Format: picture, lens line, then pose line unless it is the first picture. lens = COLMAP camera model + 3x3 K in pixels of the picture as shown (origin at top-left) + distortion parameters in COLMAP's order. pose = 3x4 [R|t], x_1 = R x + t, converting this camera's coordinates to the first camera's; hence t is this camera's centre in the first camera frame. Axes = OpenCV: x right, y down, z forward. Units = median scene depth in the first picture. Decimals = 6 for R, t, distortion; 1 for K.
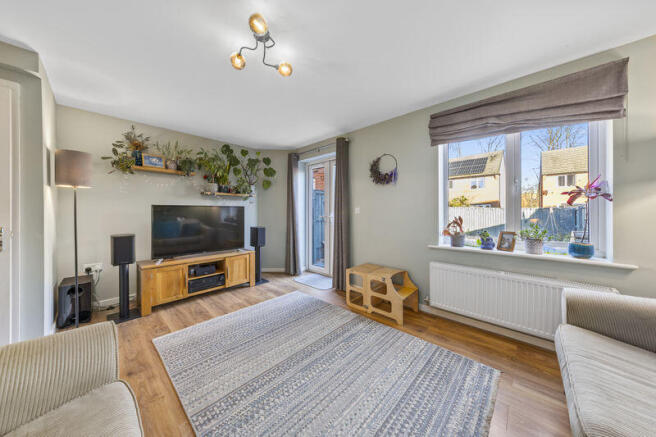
lens RADIAL K [[216.7, 0, 327.1], [0, 216.7, 212.2], [0, 0, 1]] dist [-0.000023, -0.000018]
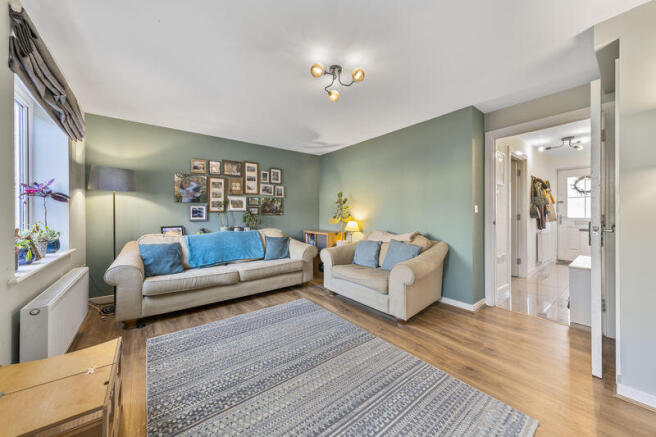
lens RADIAL K [[238.1, 0, 327.8], [0, 238.1, 214.5], [0, 0, 1]] dist [-0.000342, -0.000182]
pose [[-0.988444, 0.001081, 0.151581, -0.262770], [0.001365, 0.999997, 0.001773, 0.015064], [-0.151579, 0.001960, -0.988443, 1.360019]]
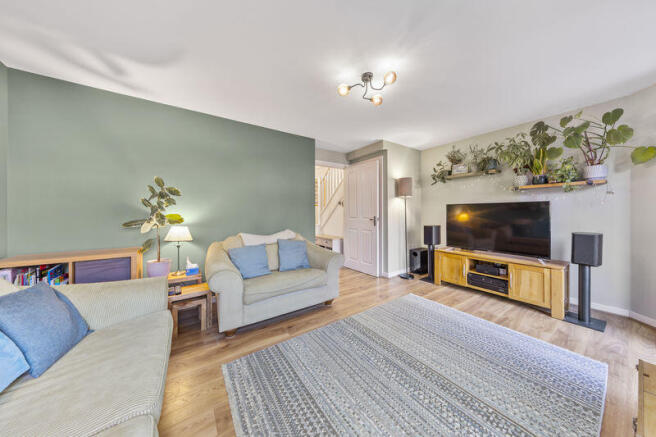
lens RADIAL K [[209.6, 0, 336.6], [0, 209.6, 215.4], [0, 0, 1]] dist [0.009306, -0.000033]
pose [[-0.186635, 0.019388, -0.982238, 0.585192], [0.006177, 0.999809, 0.018561, 0.003432], [0.982410, -0.002604, -0.186719, 0.600014]]
